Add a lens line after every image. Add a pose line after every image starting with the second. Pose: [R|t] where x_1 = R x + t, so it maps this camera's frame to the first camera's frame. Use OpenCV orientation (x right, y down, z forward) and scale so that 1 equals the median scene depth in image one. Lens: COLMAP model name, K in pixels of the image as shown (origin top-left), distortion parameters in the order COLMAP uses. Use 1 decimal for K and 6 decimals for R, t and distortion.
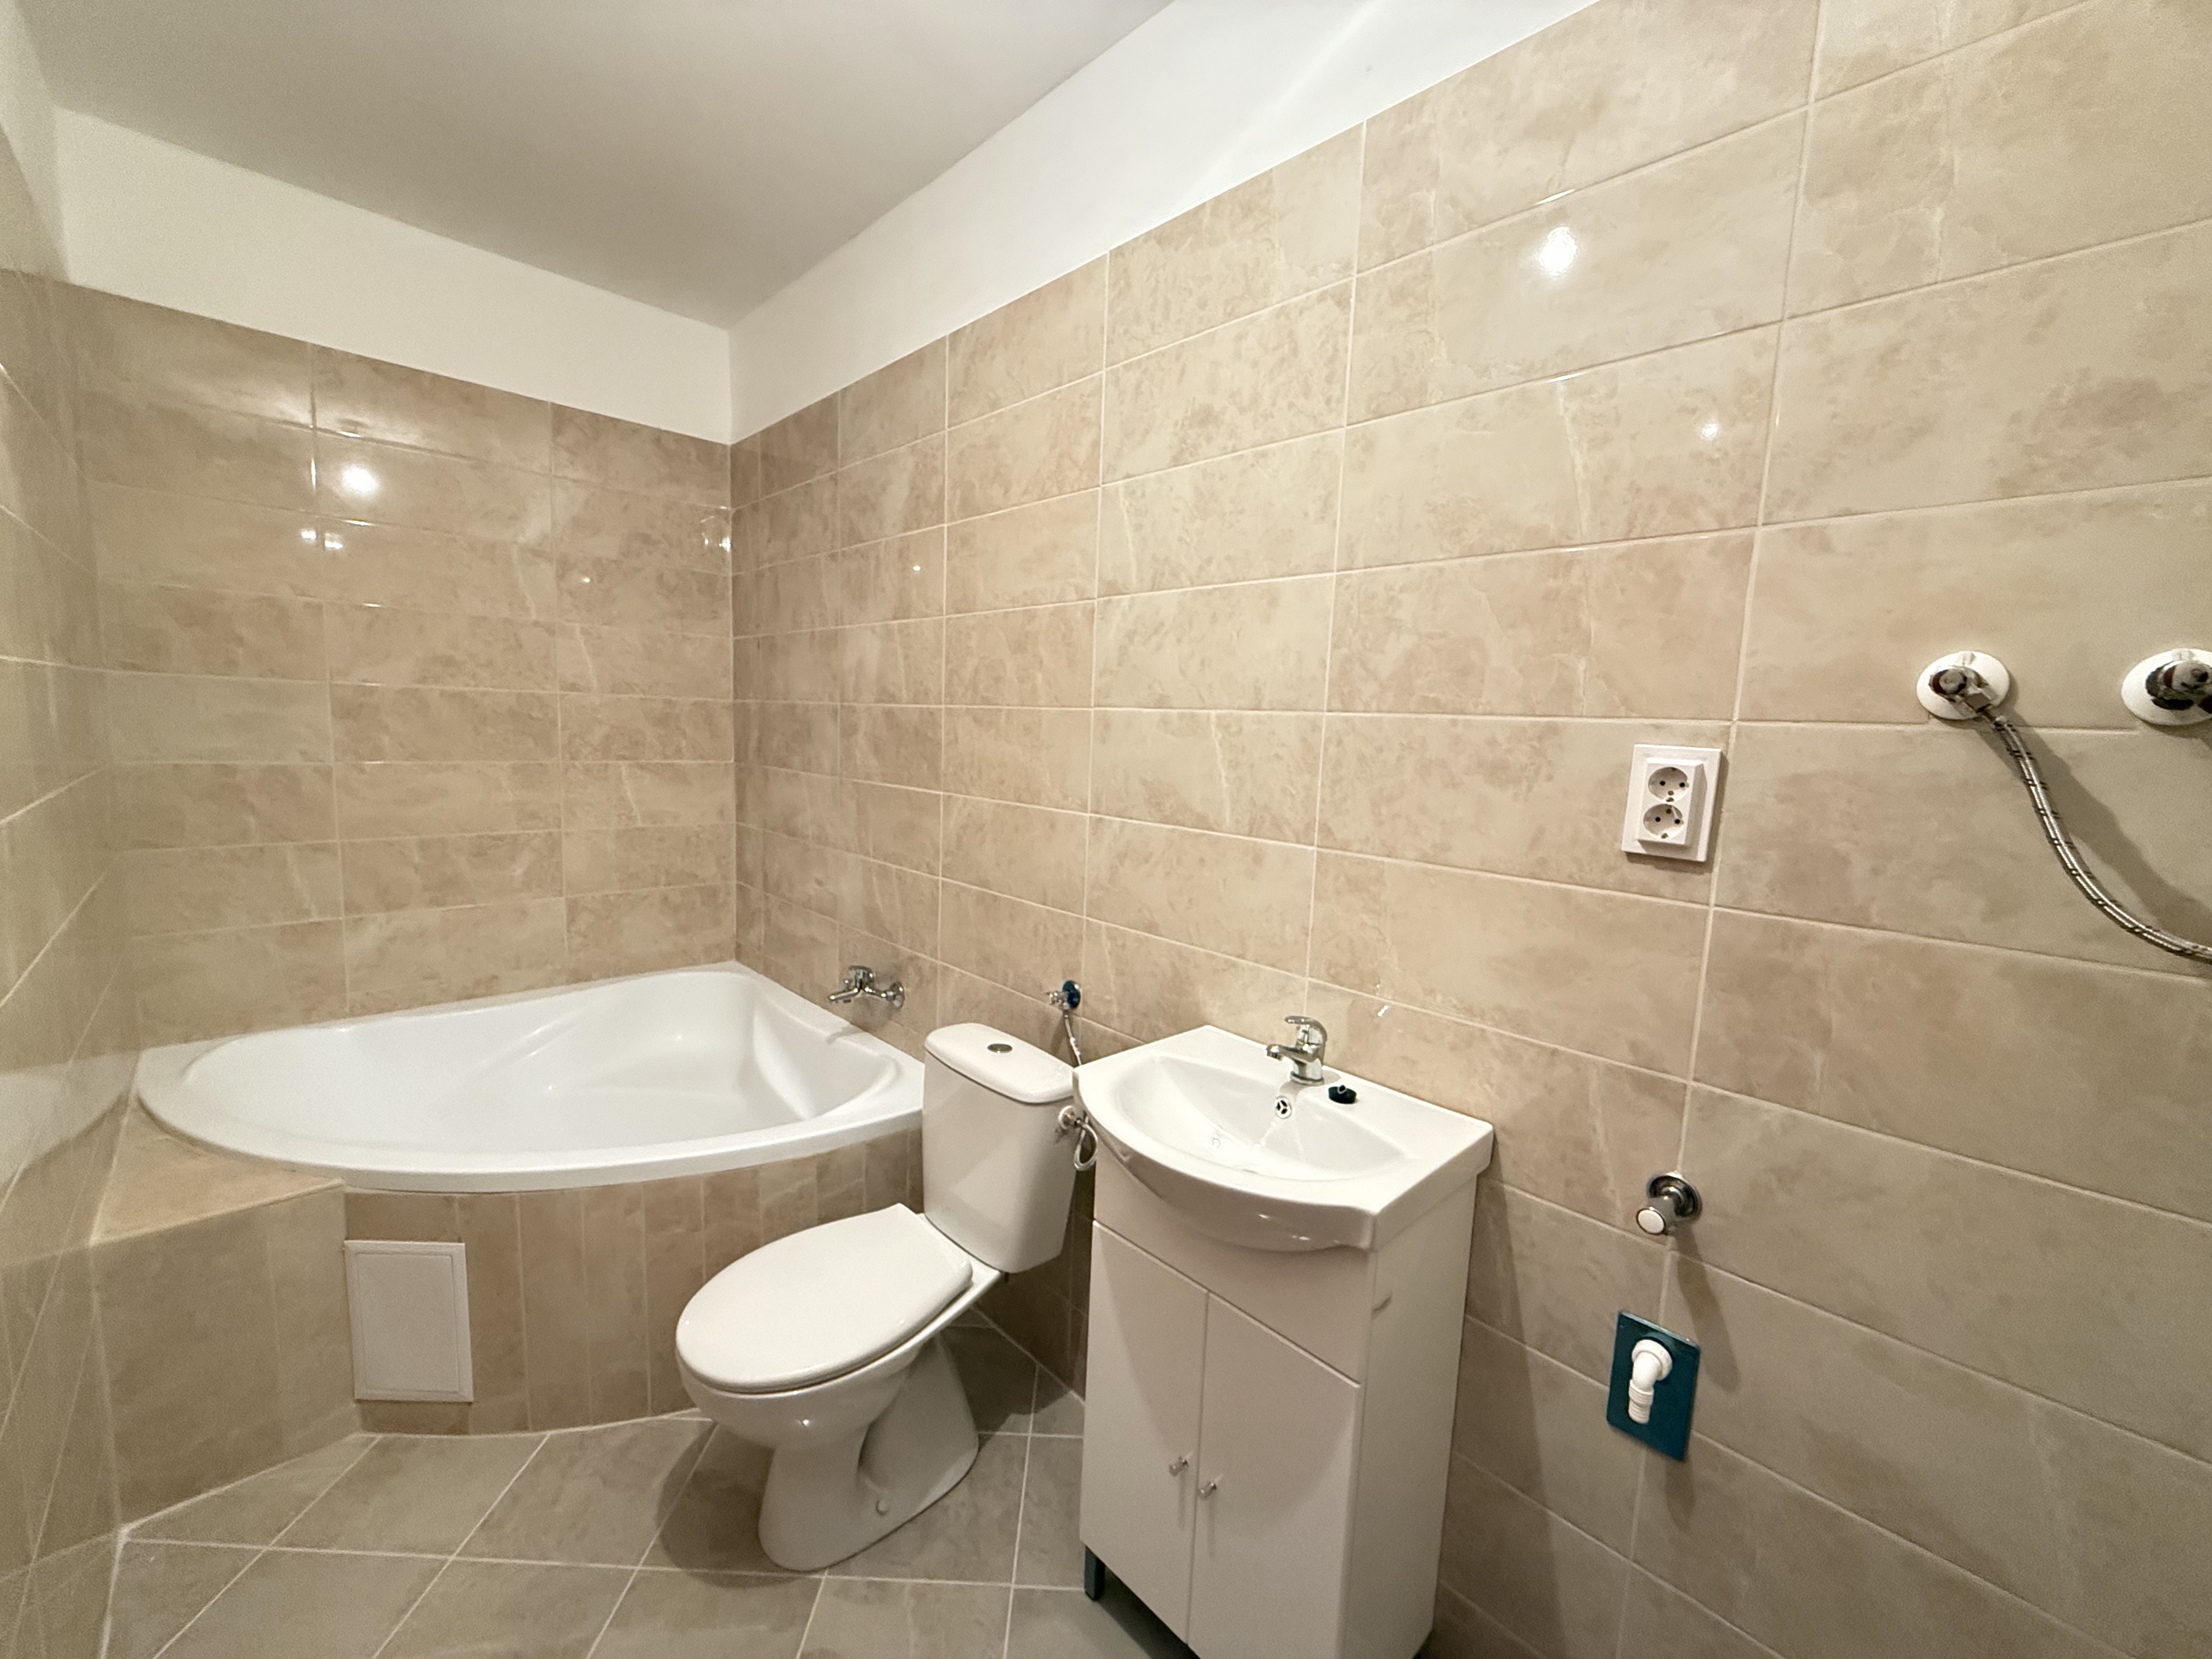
lens RADIAL K [[879.4, 0, 1100.4], [0, 879.4, 840.8], [0, 0, 1]] dist [-0.000425, -0.000279]
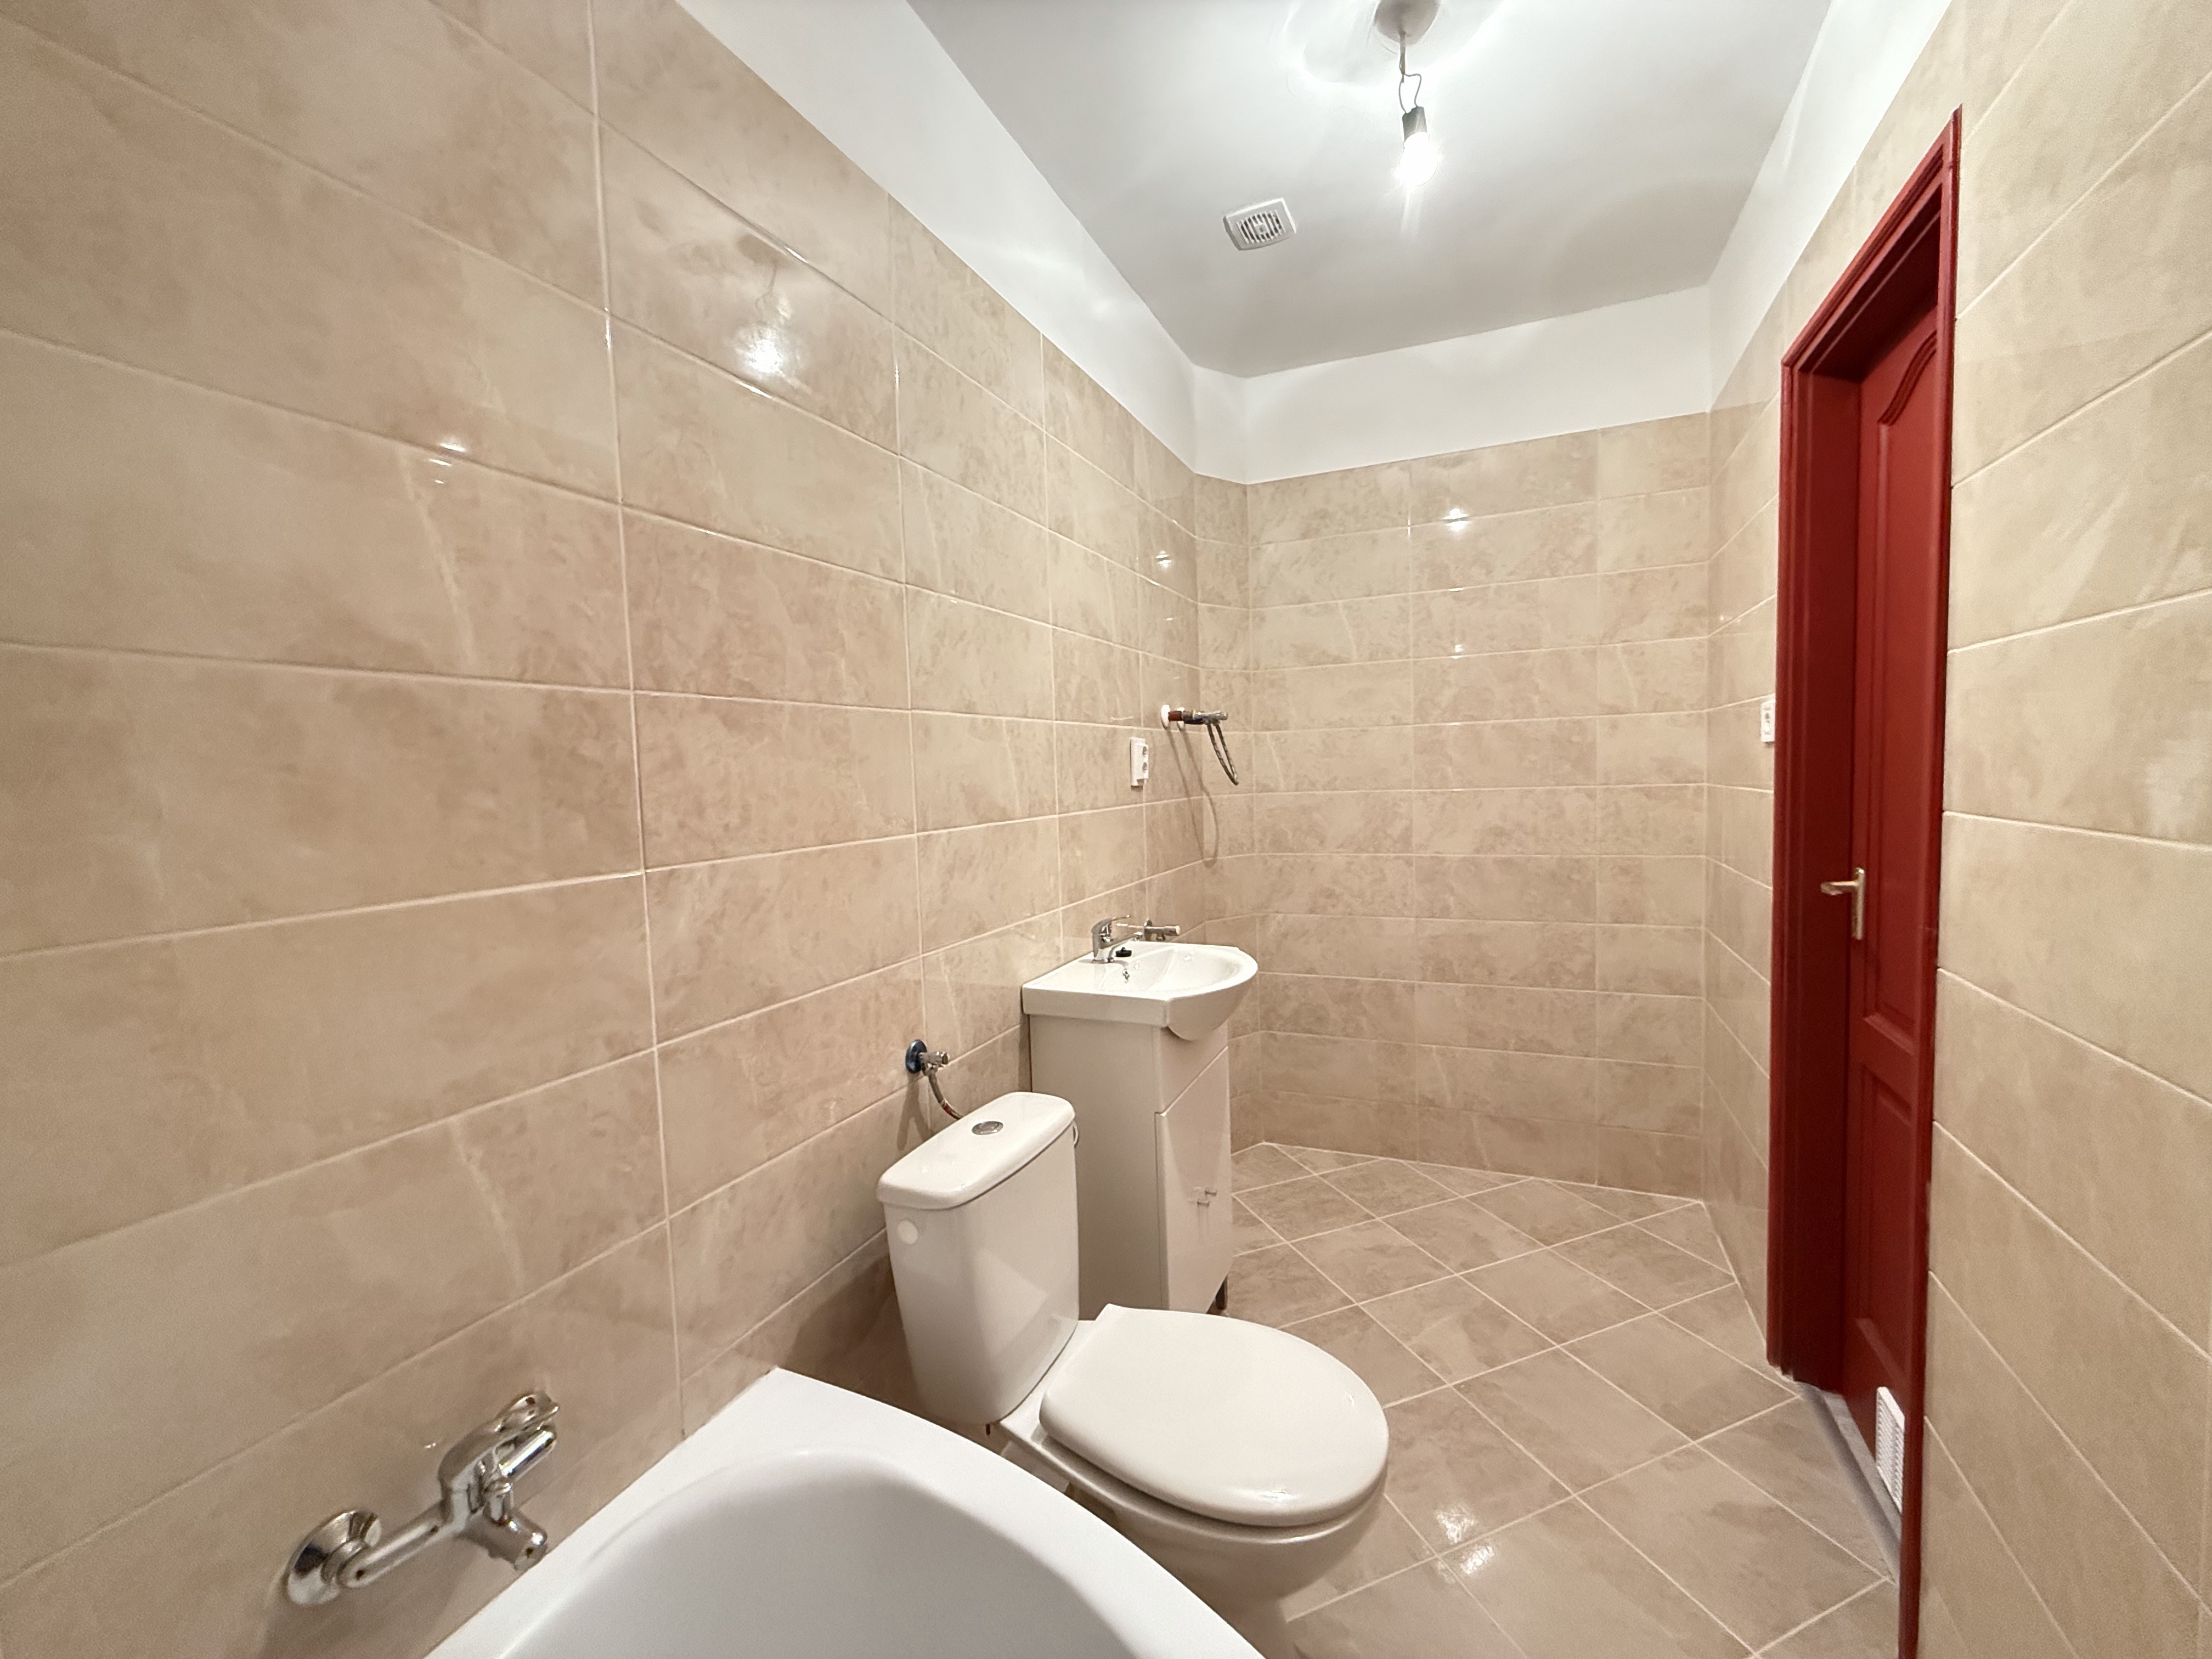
lens RADIAL K [[879.4, 0, 1101.3], [0, 879.4, 815.9], [0, 0, 1]] dist [-0.000425, -0.000279]
pose [[-0.367603, -0.087402, 0.925866, -0.866501], [0.129046, 0.981148, 0.143857, -0.146921], [-0.920986, 0.172362, -0.349395, 1.127329]]
